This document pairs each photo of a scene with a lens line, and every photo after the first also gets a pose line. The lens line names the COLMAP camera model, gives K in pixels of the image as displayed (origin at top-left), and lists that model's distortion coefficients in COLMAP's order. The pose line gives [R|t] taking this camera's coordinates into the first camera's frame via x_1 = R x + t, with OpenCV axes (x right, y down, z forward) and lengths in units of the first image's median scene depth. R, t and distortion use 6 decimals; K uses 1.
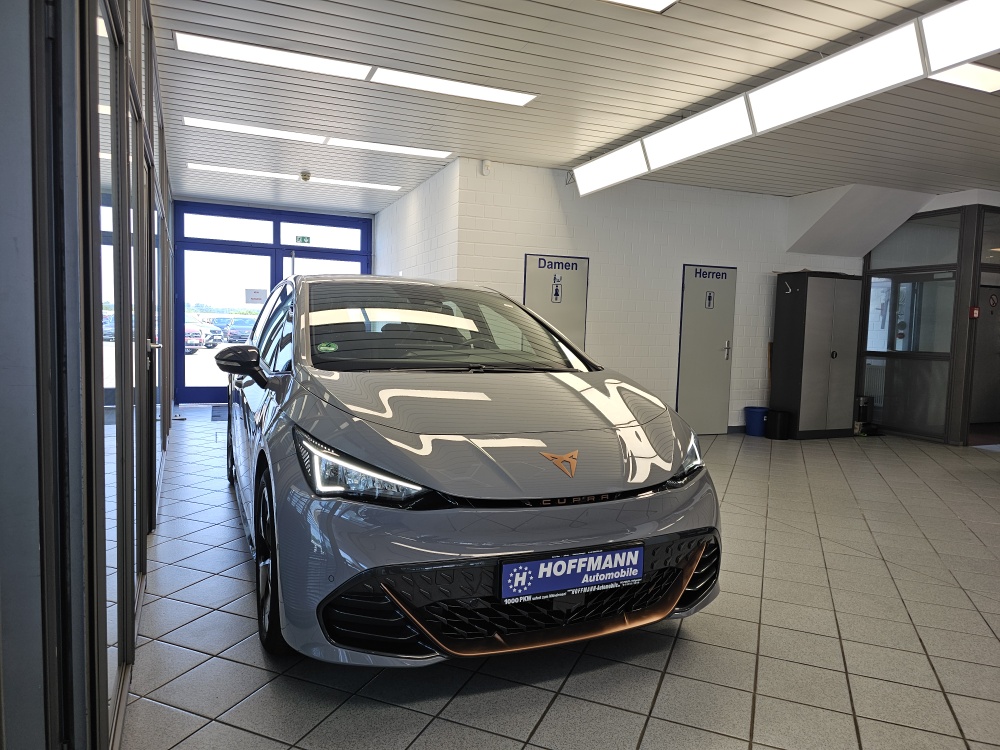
lens RADIAL K [[689.5, 0, 494.3], [0, 689.5, 391.2], [0, 0, 1]] dist [0.047174, -0.055208]
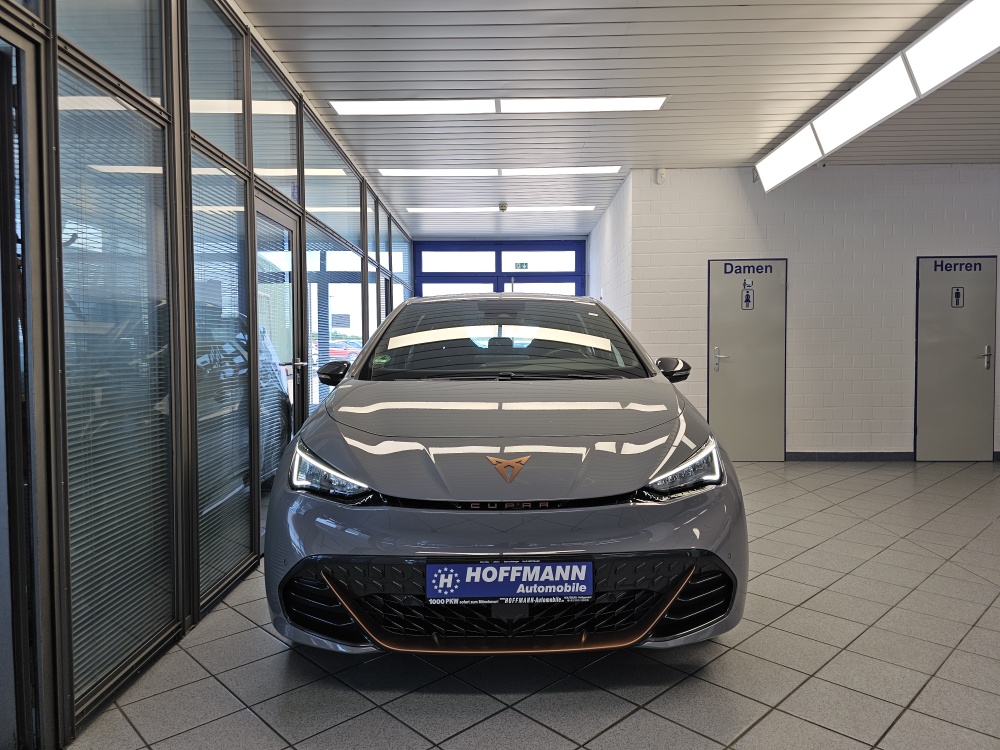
lens RADIAL K [[689.5, 0, 504.0], [0, 689.5, 380.0], [0, 0, 1]] dist [0.047174, -0.055208]
pose [[0.917512, -0.015432, -0.397409, 0.267000], [-0.002931, 0.998957, -0.045558, 0.012968], [0.397698, 0.042964, 0.916510, 0.049777]]
